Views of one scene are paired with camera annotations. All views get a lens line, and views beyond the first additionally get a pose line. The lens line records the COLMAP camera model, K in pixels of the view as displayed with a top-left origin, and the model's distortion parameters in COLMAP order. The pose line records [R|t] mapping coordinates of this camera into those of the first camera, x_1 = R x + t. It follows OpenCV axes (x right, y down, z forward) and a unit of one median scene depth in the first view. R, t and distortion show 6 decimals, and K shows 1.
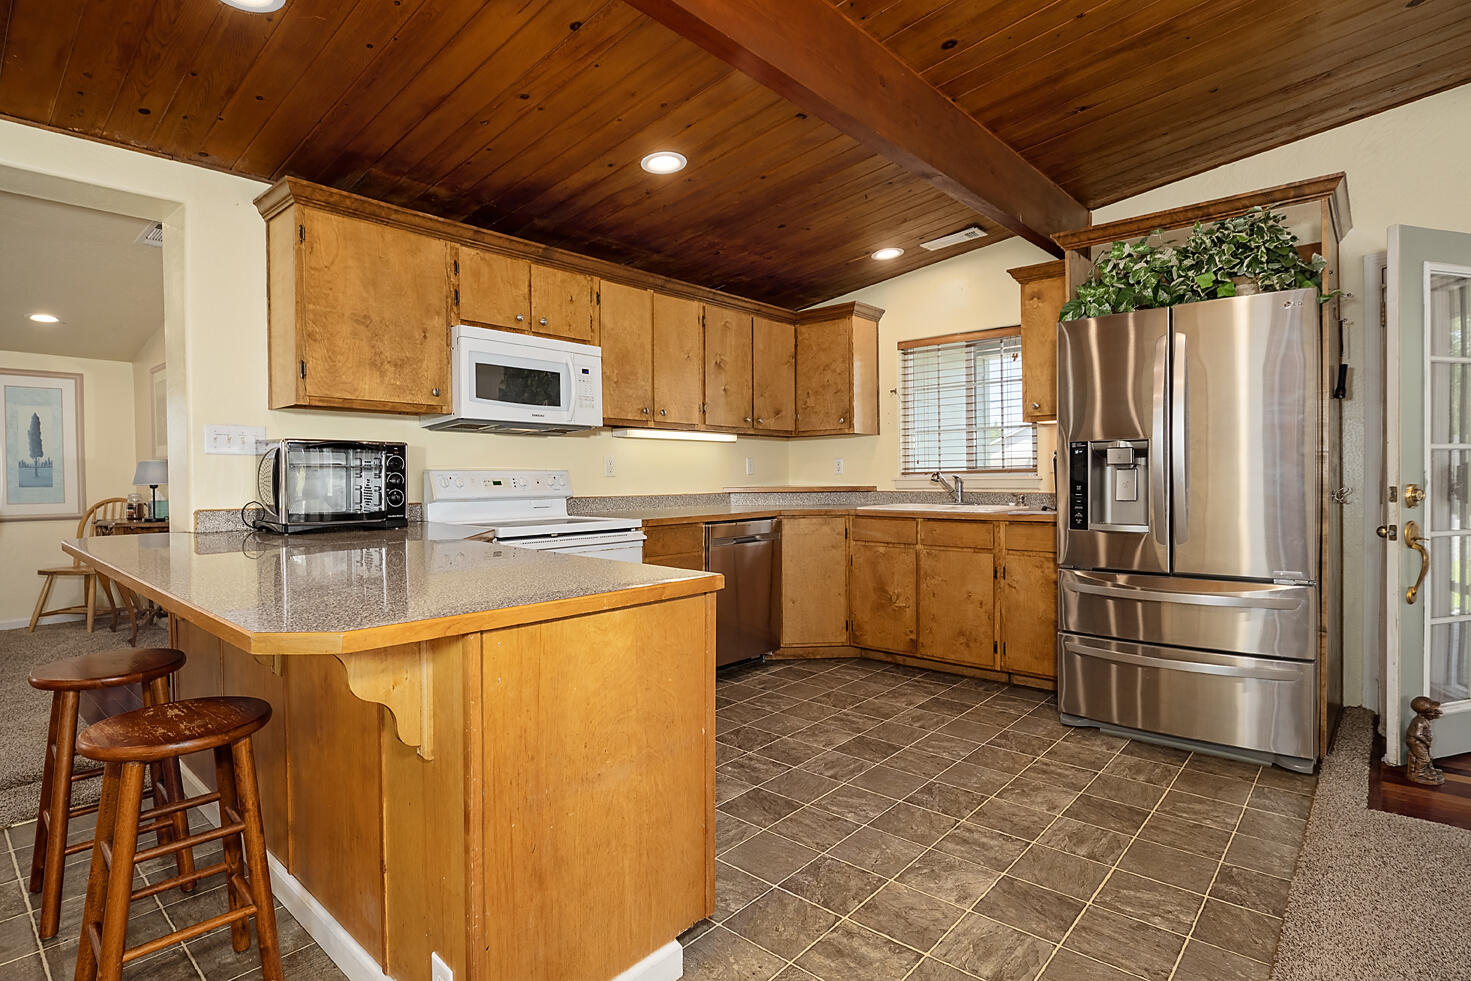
lens RADIAL K [[752.5, 0, 742.7], [0, 752.5, 485.5], [0, 0, 1]] dist [-0.006212, 0.000299]
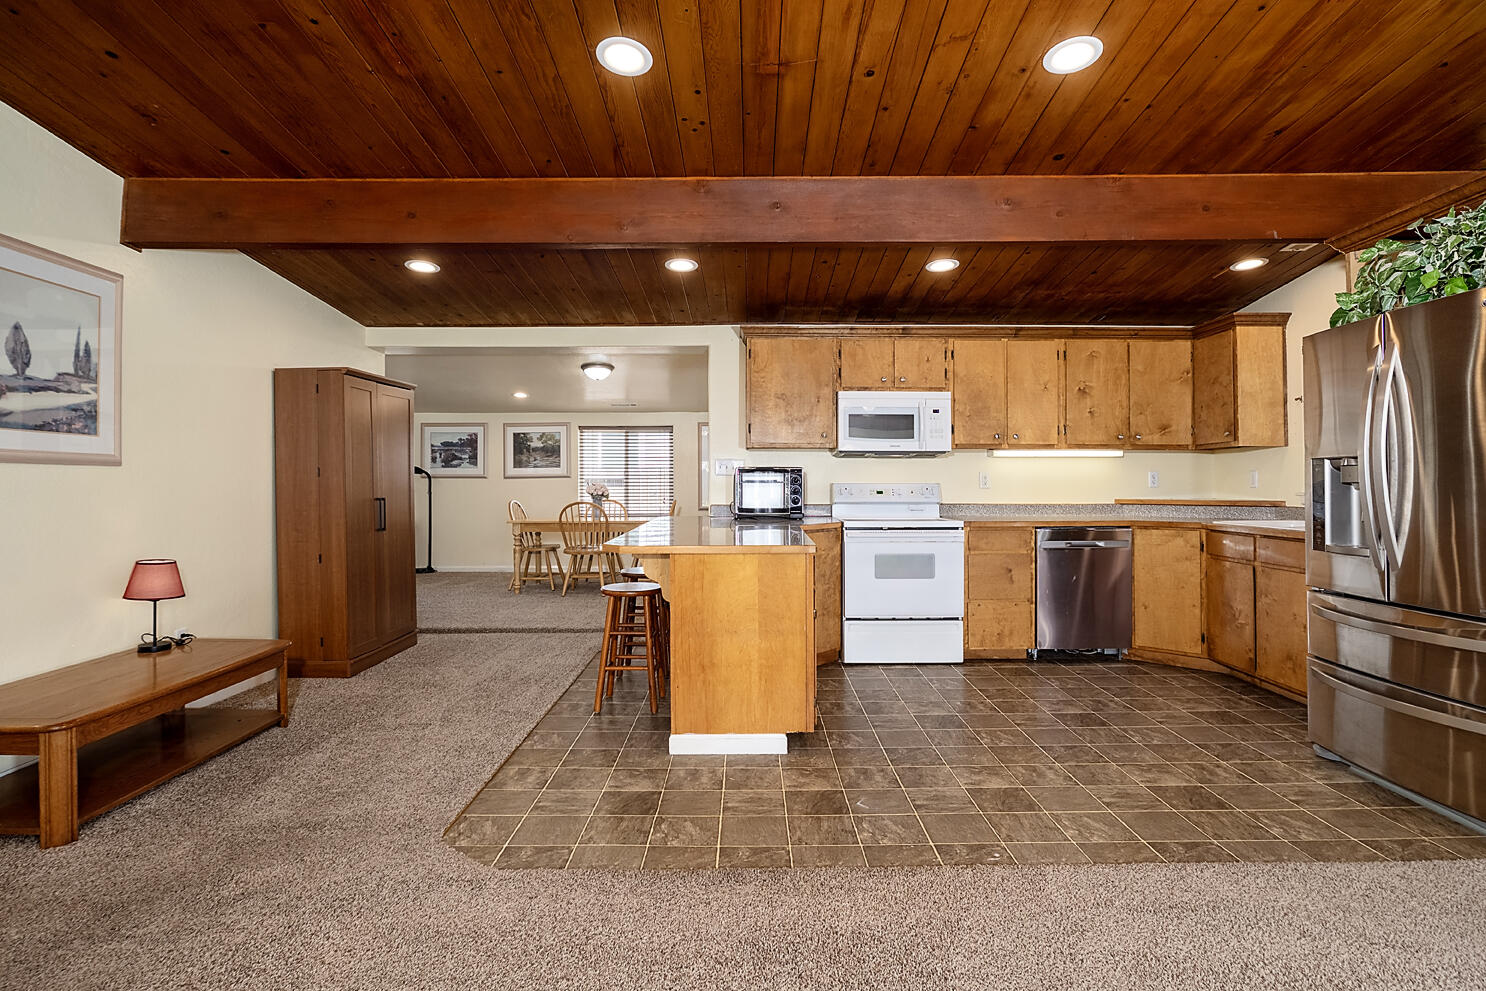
lens RADIAL K [[762.3, 0, 743.0], [0, 762.3, 475.6], [0, 0, 1]] dist [-0.006412, 0.000290]
pose [[0.656667, -0.000263, -0.754180, 0.604857], [-0.014800, 0.999803, -0.013235, -0.011344], [0.754035, 0.019852, 0.656534, -0.169792]]
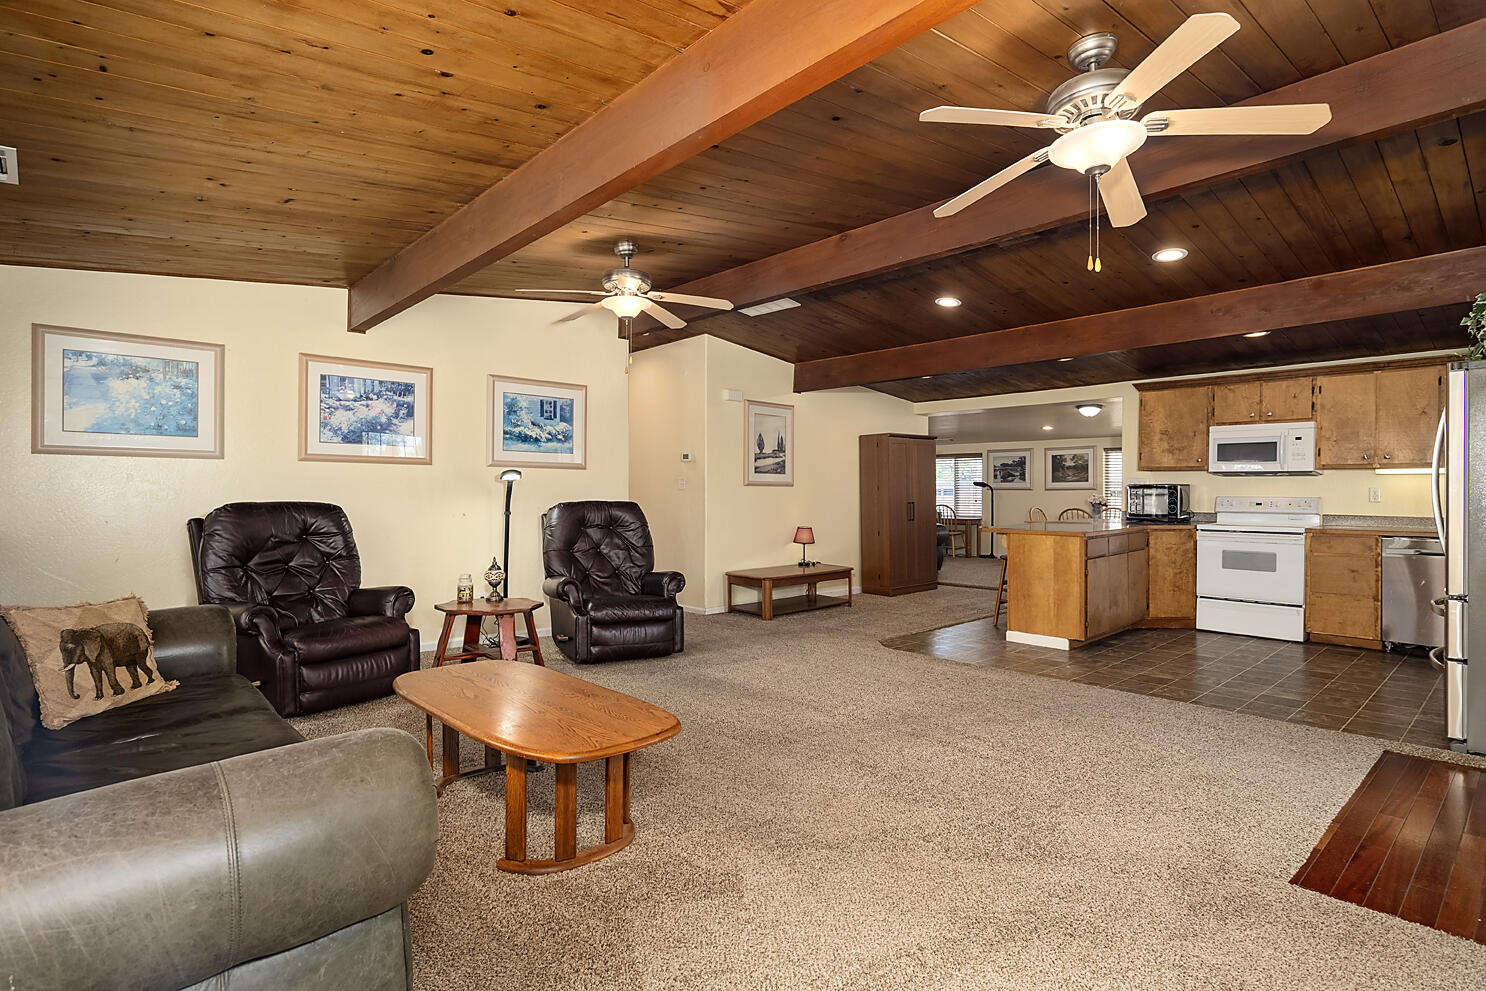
lens RADIAL K [[760.1, 0, 750.3], [0, 760.1, 490.5], [0, 0, 1]] dist [-0.006212, 0.000299]
pose [[-0.102917, 0.006498, -0.994669, 1.590694], [-0.017428, 0.999813, 0.008335, -0.029087], [0.994537, 0.018193, -0.102785, -0.034733]]
